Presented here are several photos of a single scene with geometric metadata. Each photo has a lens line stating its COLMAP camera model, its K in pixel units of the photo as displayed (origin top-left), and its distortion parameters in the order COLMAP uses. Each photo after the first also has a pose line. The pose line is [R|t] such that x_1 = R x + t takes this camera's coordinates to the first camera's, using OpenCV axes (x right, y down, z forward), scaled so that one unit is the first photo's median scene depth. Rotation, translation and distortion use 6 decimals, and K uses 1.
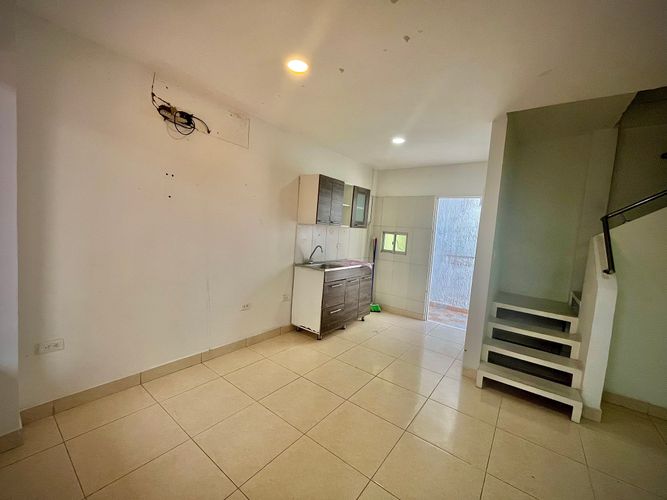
lens RADIAL K [[271.0, 0, 330.8], [0, 271.0, 249.8], [0, 0, 1]] dist [-0.004210, 0.000746]
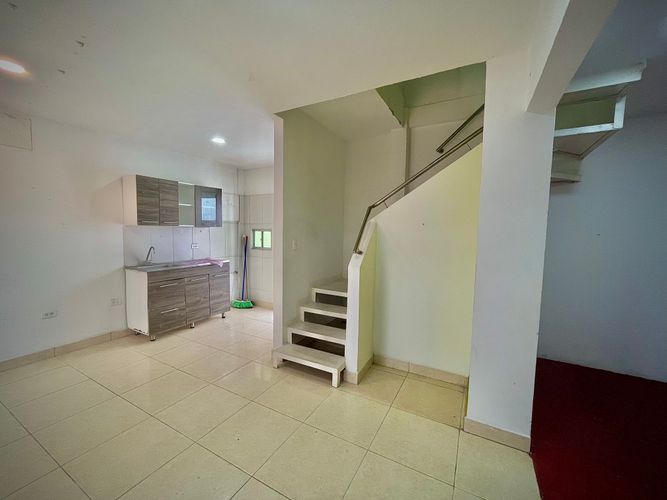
lens RADIAL K [[271.0, 0, 335.3], [0, 271.0, 248.6], [0, 0, 1]] dist [-0.004210, 0.000746]
pose [[0.985217, -0.060223, 0.160377, 0.418601], [0.060542, 0.998161, 0.002902, 0.027624], [-0.160257, 0.006851, 0.987052, -0.078332]]
